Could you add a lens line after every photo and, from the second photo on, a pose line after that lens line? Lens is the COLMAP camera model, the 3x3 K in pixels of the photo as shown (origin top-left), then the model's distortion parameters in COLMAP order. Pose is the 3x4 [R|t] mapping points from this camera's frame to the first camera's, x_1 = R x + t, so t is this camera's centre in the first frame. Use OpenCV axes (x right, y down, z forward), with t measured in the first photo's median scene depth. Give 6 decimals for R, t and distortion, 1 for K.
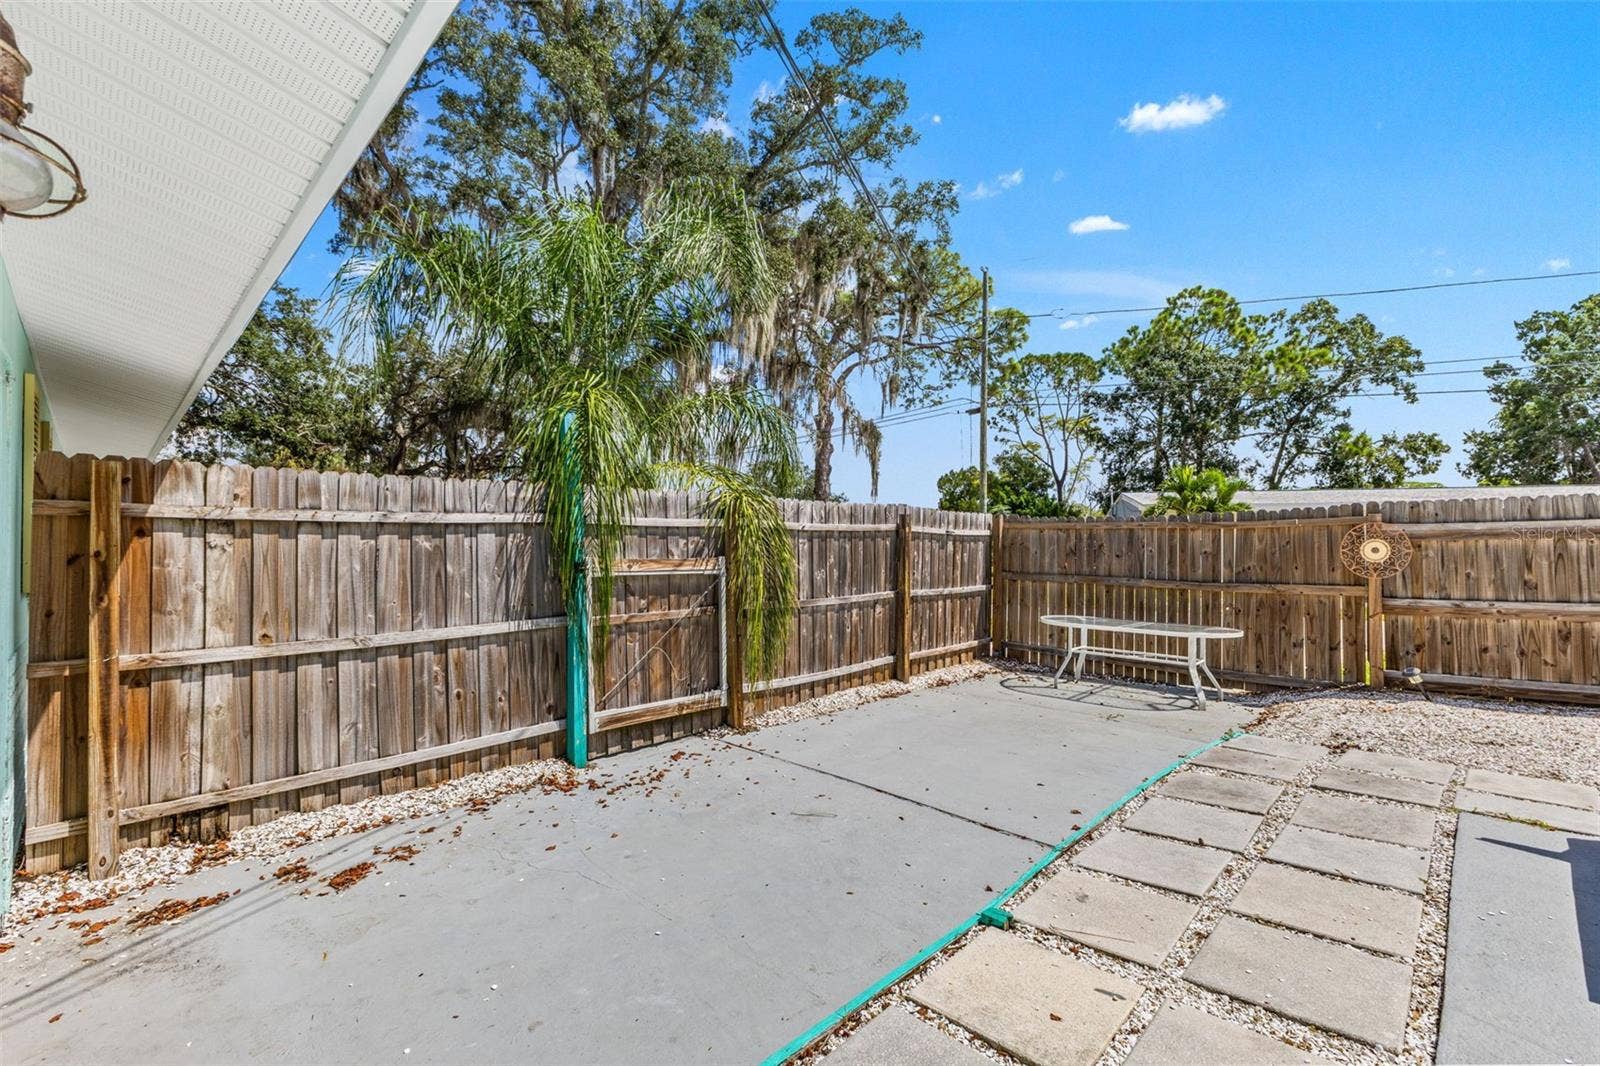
lens RADIAL K [[684.3, 0, 808.6], [0, 684.3, 541.1], [0, 0, 1]] dist [0.011187, -0.000055]
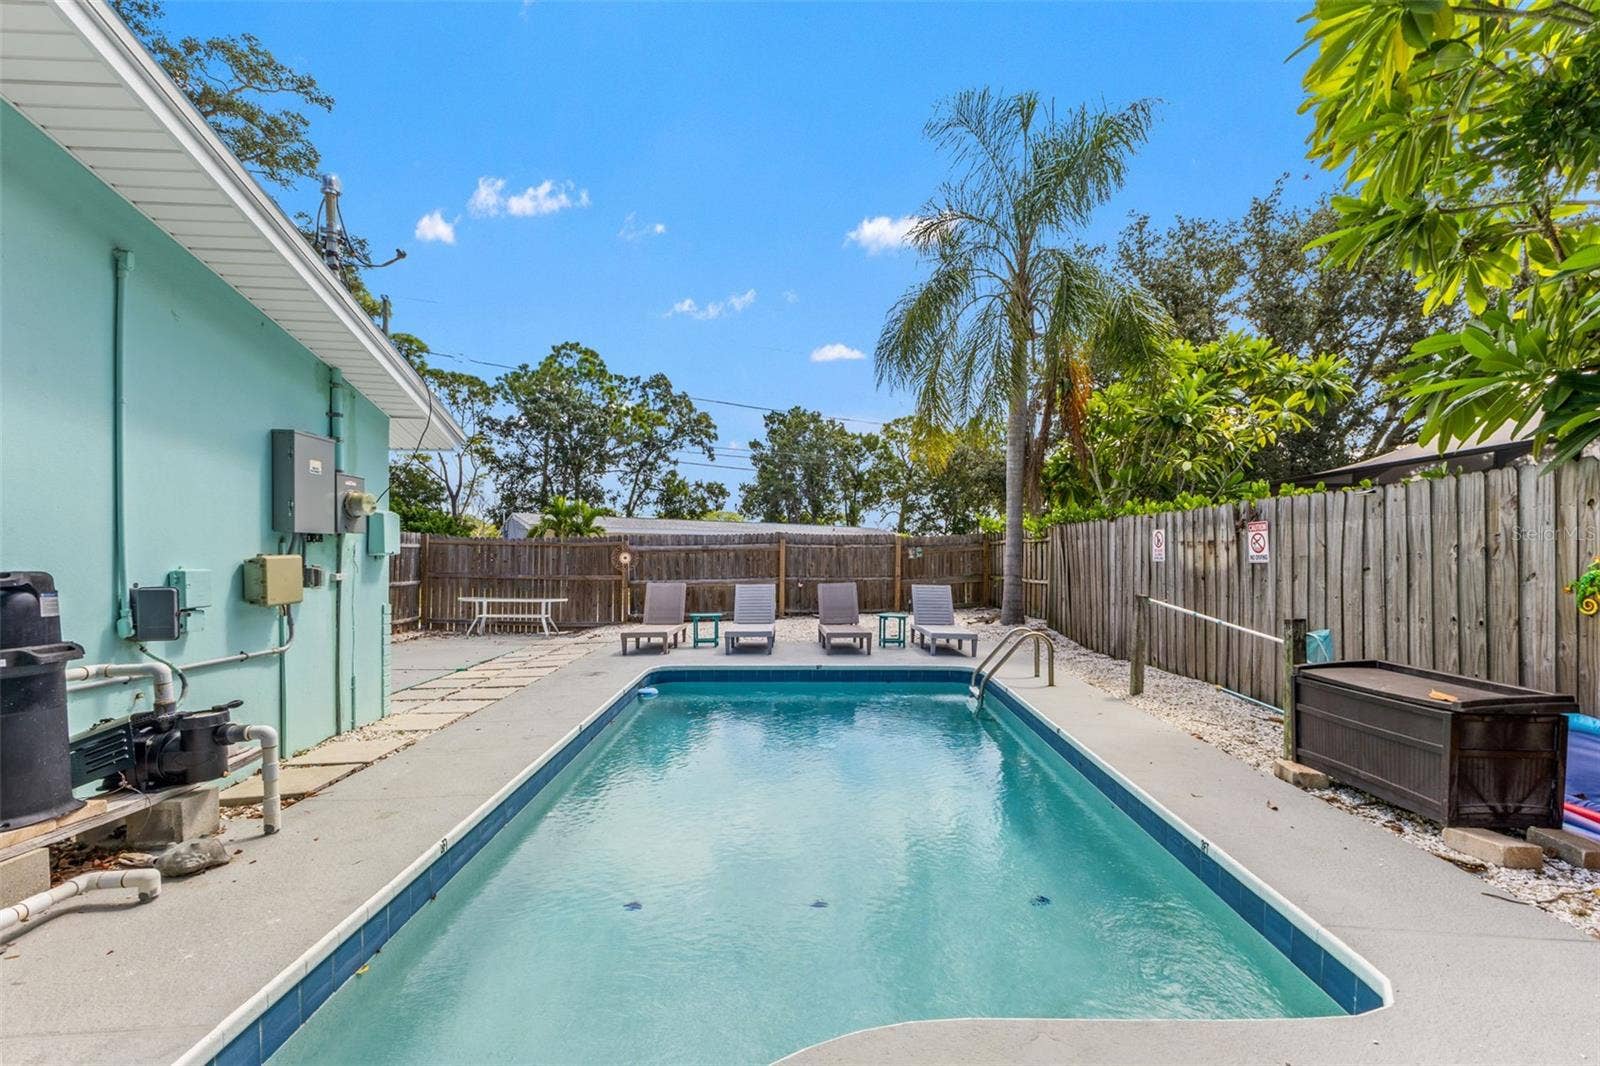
lens RADIAL K [[684.3, 0, 813.9], [0, 684.3, 559.0], [0, 0, 1]] dist [0.011187, -0.000055]
pose [[0.667536, 0.003997, 0.744567, -0.051359], [-0.008902, 0.999957, 0.002613, 0.000883], [-0.744524, -0.008372, 0.667543, -0.118953]]
